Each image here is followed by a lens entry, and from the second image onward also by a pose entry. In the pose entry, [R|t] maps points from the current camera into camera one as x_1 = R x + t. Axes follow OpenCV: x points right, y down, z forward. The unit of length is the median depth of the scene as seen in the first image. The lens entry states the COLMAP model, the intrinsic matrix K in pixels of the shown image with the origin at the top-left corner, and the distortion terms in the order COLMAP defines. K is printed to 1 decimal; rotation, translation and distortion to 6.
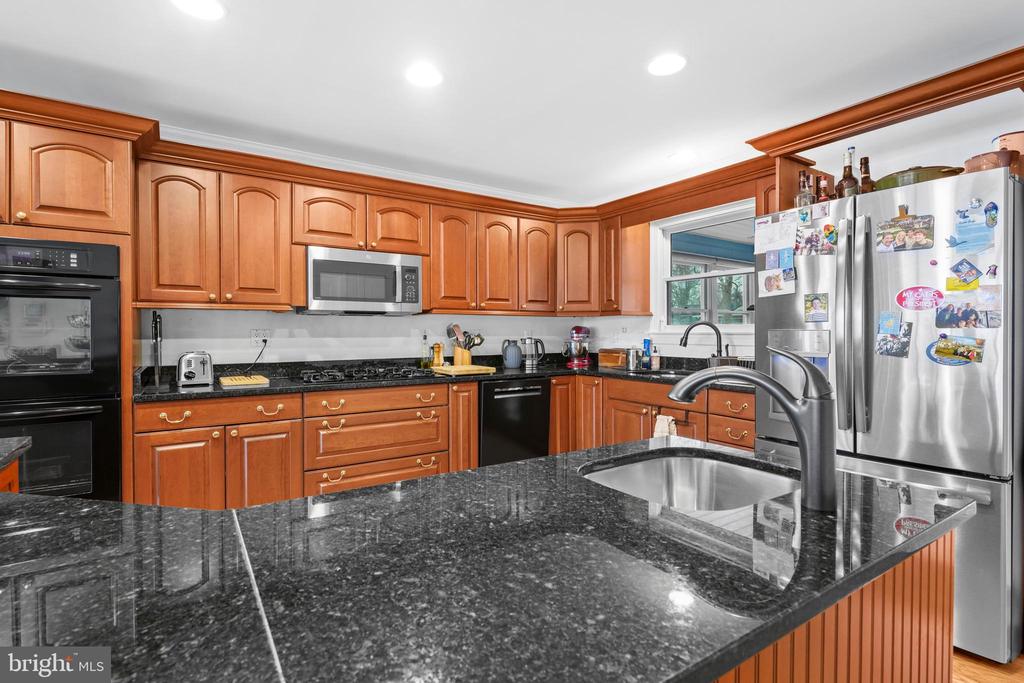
lens RADIAL K [[567.1, 0, 512.6], [0, 567.1, 336.8], [0, 0, 1]] dist [0.006248, 0.000799]
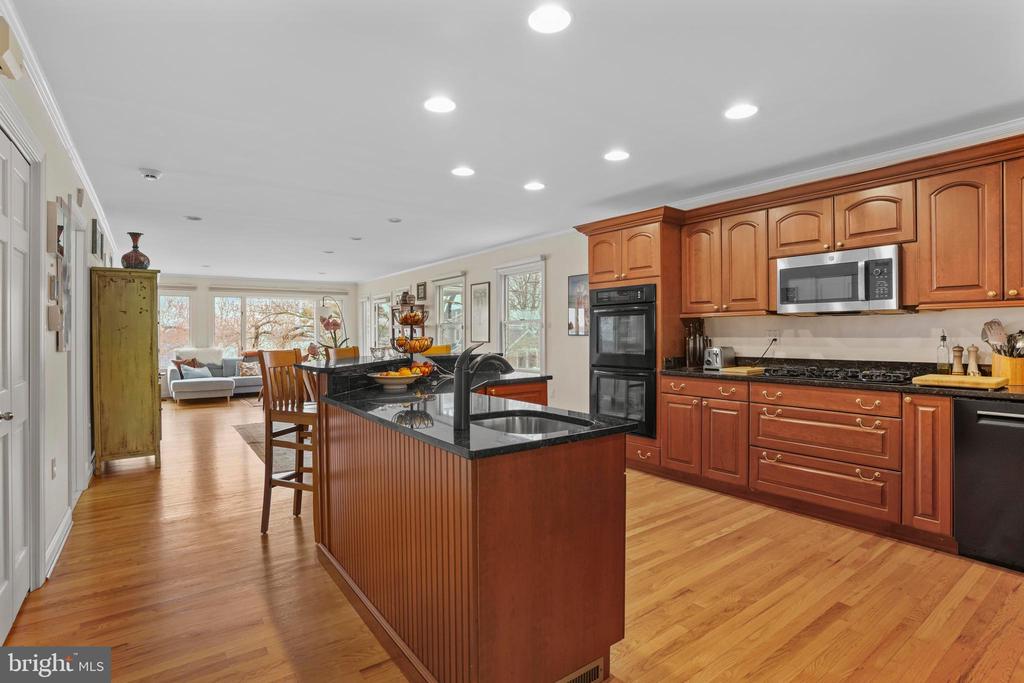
lens RADIAL K [[488.5, 0, 512.6], [0, 488.5, 338.8], [0, 0, 1]] dist [-0.003146, -0.000620]
pose [[0.002798, 0.006829, -0.999973, 0.642625], [-0.008819, 0.999938, 0.006804, 0.003101], [0.999957, 0.008799, 0.002858, 0.447720]]
